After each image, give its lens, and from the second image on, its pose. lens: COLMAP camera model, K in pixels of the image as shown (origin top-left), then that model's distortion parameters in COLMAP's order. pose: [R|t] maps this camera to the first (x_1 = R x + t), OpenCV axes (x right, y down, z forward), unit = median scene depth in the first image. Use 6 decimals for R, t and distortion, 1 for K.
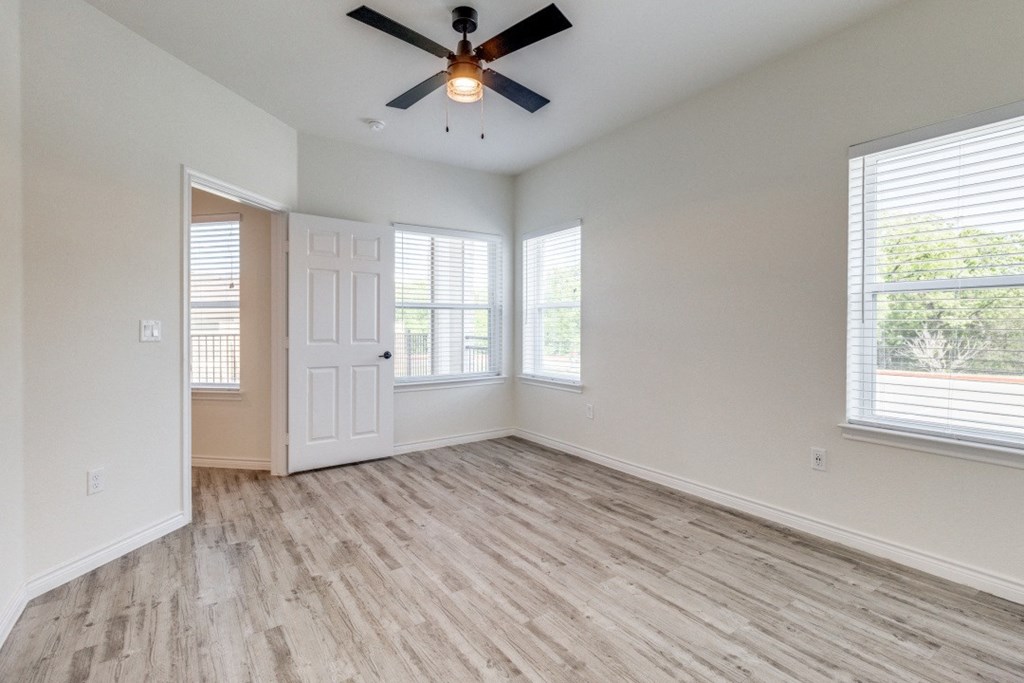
lens RADIAL K [[498.2, 0, 510.4], [0, 498.2, 328.1], [0, 0, 1]] dist [-0.002193, 0.000082]
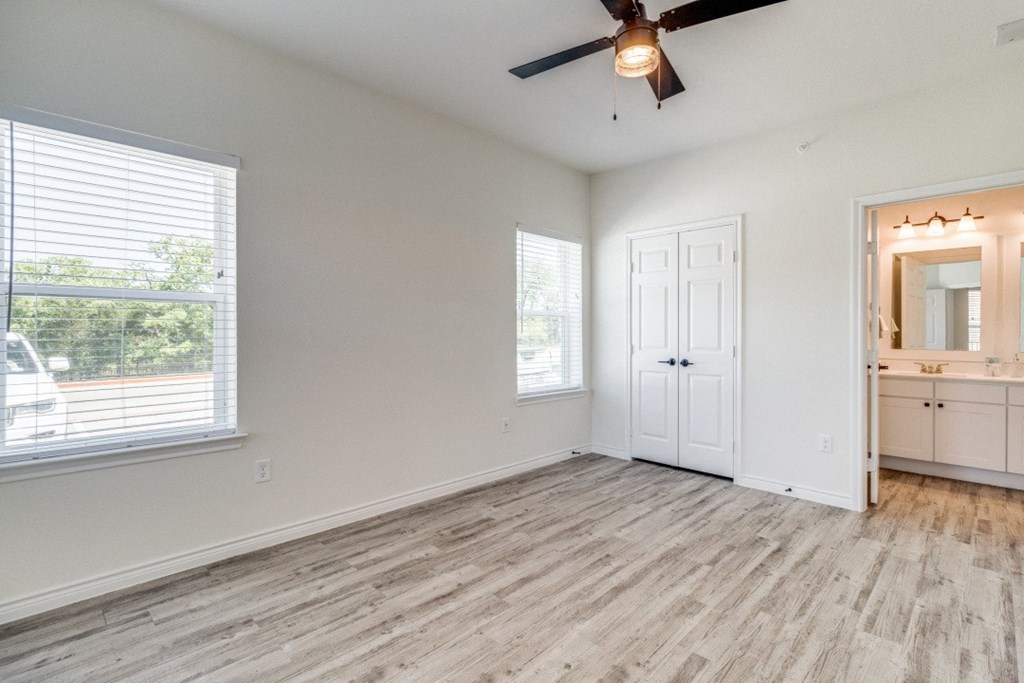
lens RADIAL K [[498.2, 0, 510.4], [0, 498.2, 328.1], [0, 0, 1]] dist [-0.002193, 0.000082]
pose [[-0.212502, 0.011865, 0.977089, -0.836685], [0.007239, 0.999918, -0.010567, -0.002842], [-0.977134, 0.004828, -0.212570, 1.331362]]
